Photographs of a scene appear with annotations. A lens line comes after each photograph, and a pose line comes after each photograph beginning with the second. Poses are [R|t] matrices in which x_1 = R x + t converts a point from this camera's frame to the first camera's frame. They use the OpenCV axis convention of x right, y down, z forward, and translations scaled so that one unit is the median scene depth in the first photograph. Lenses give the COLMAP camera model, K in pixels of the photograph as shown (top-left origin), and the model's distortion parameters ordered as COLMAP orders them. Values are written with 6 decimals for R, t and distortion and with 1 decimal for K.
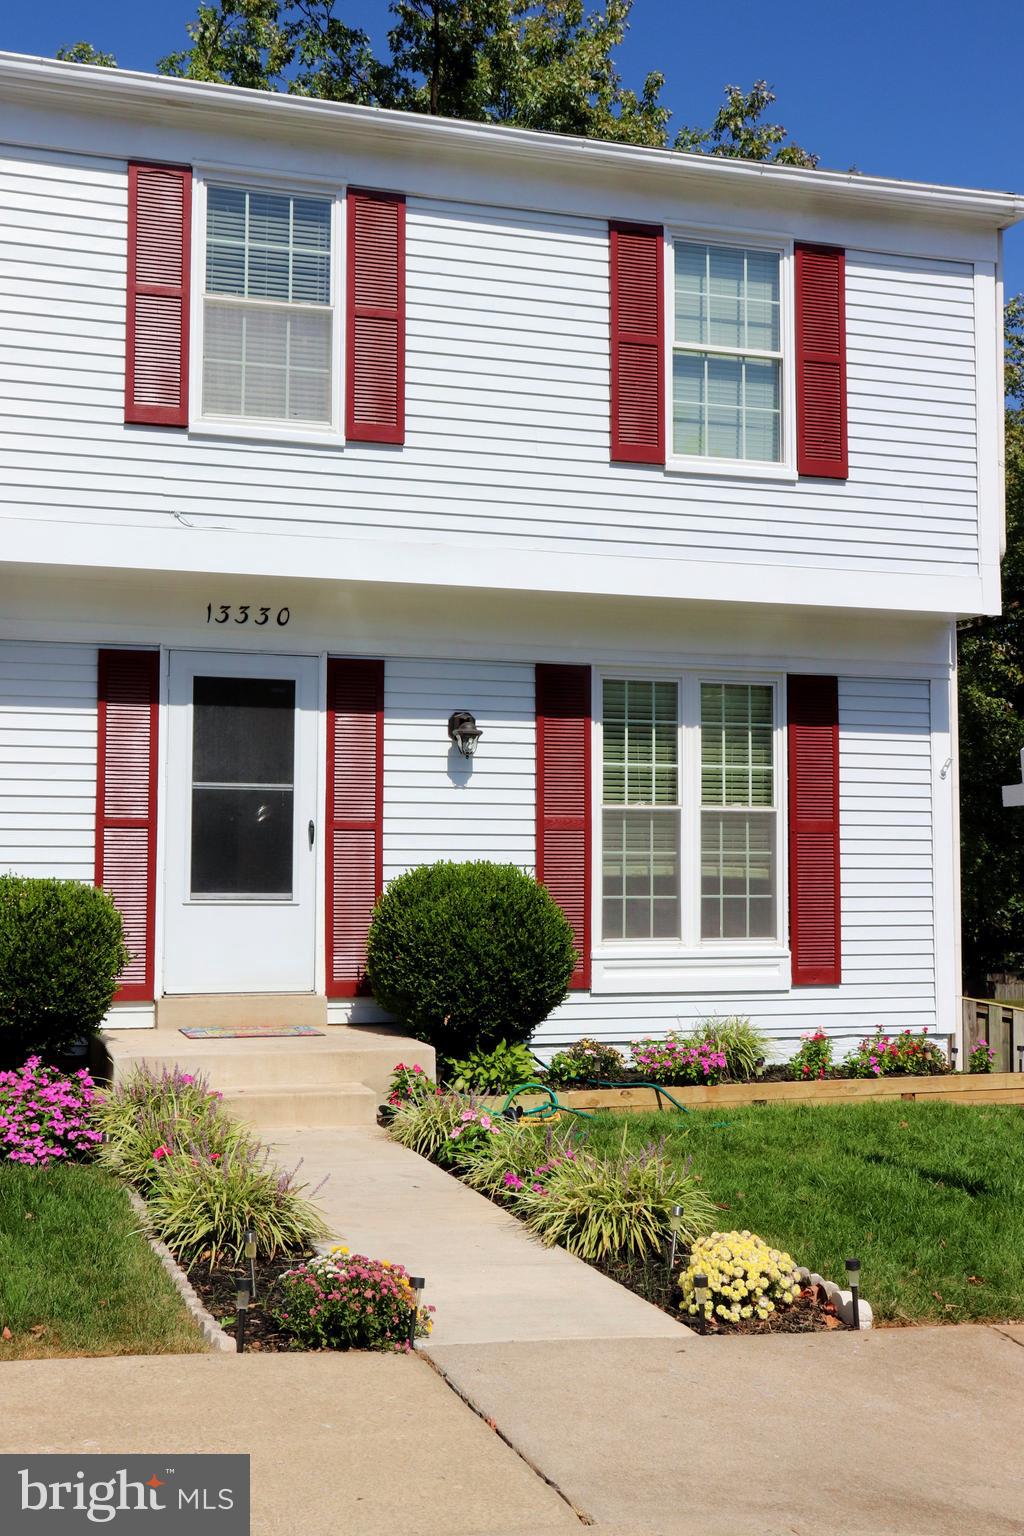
lens RADIAL K [[1816.9, 0, 521.6], [0, 1816.9, 769.9], [0, 0, 1]] dist [-0.030244, 0.000000]
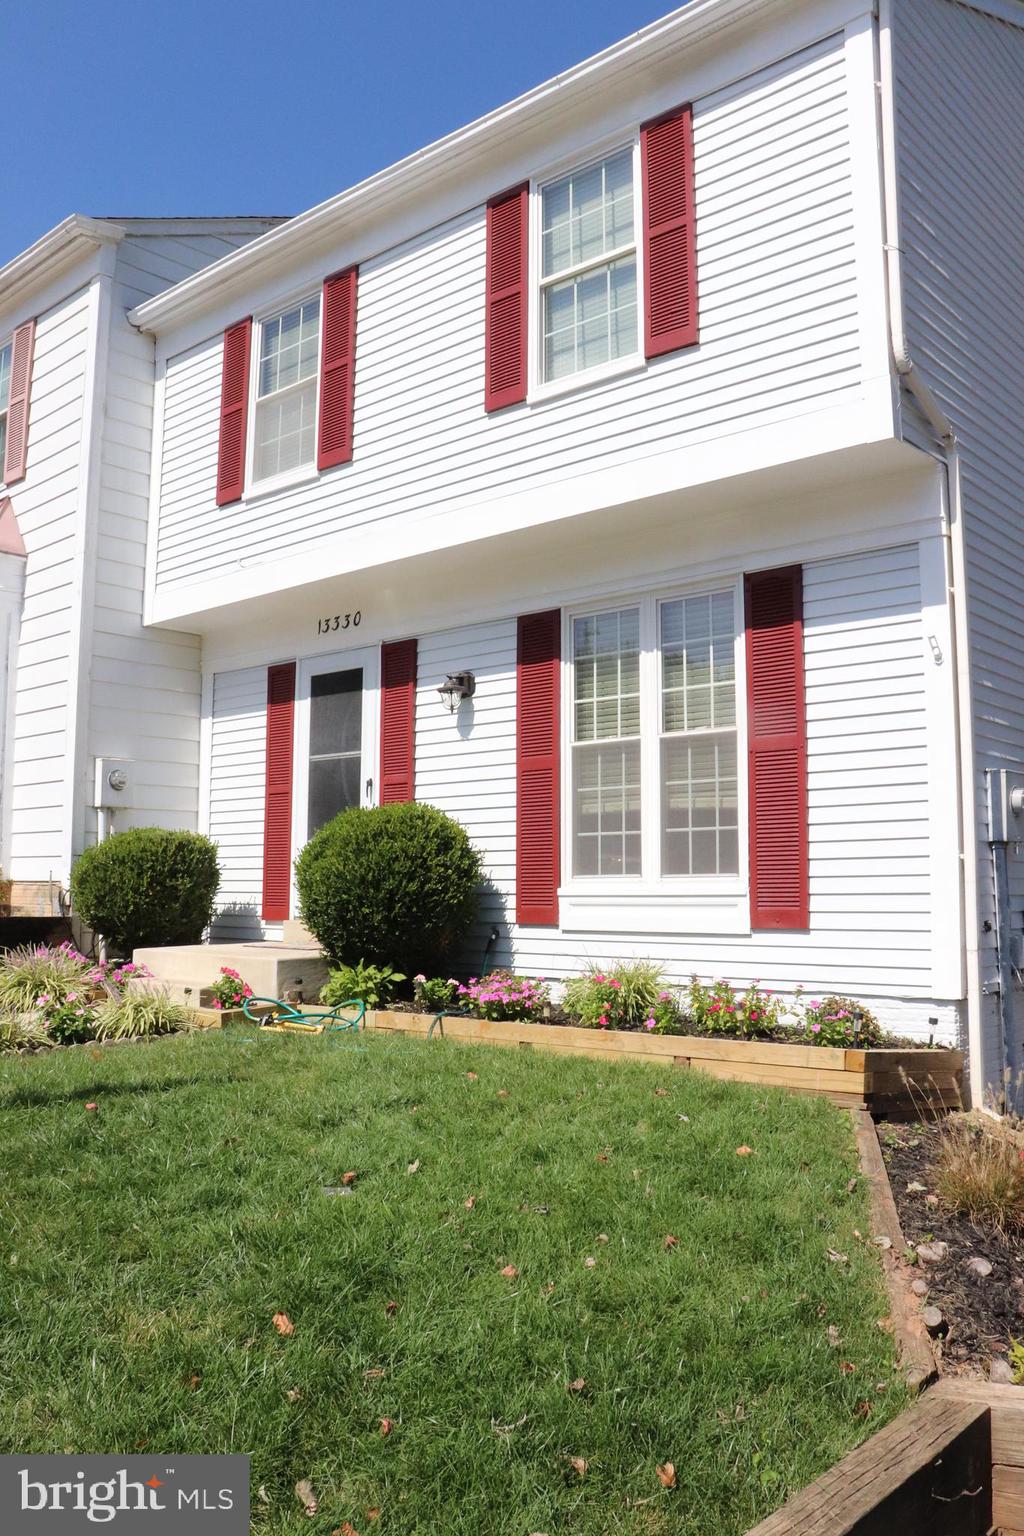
lens RADIAL K [[1266.5, 0, 517.4], [0, 1266.5, 761.7], [0, 0, 1]] dist [-0.177272, 0.165761]
pose [[0.497986, -0.091993, -0.862292, 0.646883], [0.049200, 0.995753, -0.077818, 0.084722], [0.865788, -0.003672, 0.500397, 0.638217]]
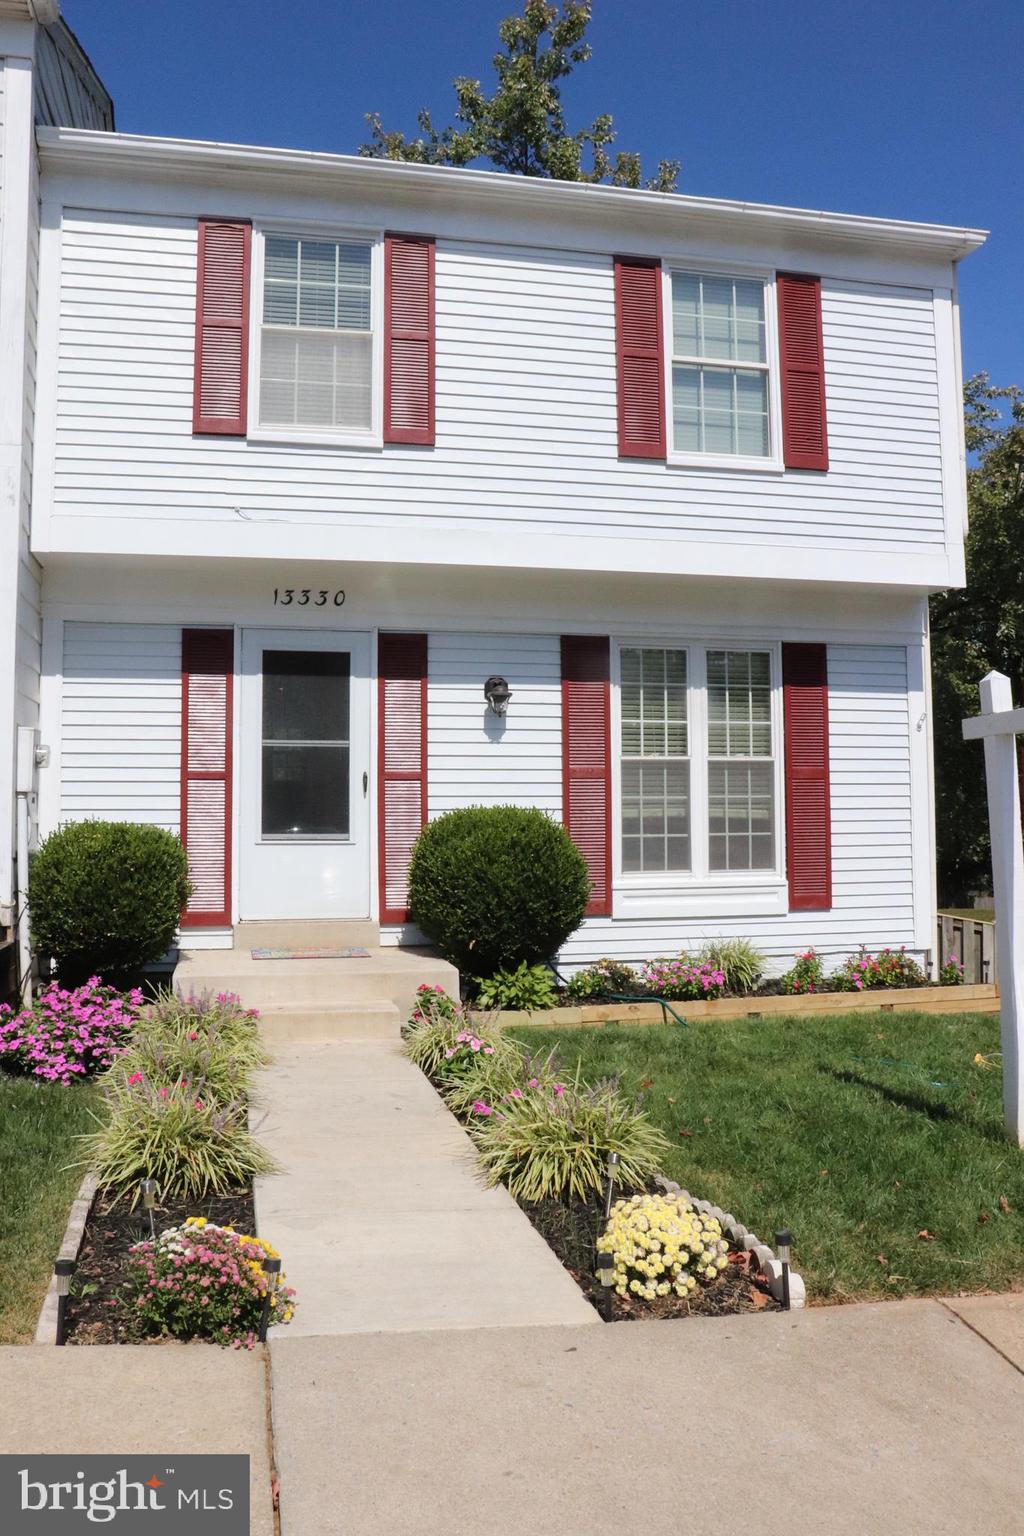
lens RADIAL K [[1266.5, 0, 514.4], [0, 1266.5, 761.6], [0, 0, 1]] dist [-0.177272, 0.165761]
pose [[0.994915, -0.013718, -0.099782, 0.058634], [0.014574, 0.999863, 0.007853, 0.015780], [0.099661, -0.009267, 0.994978, 0.196154]]
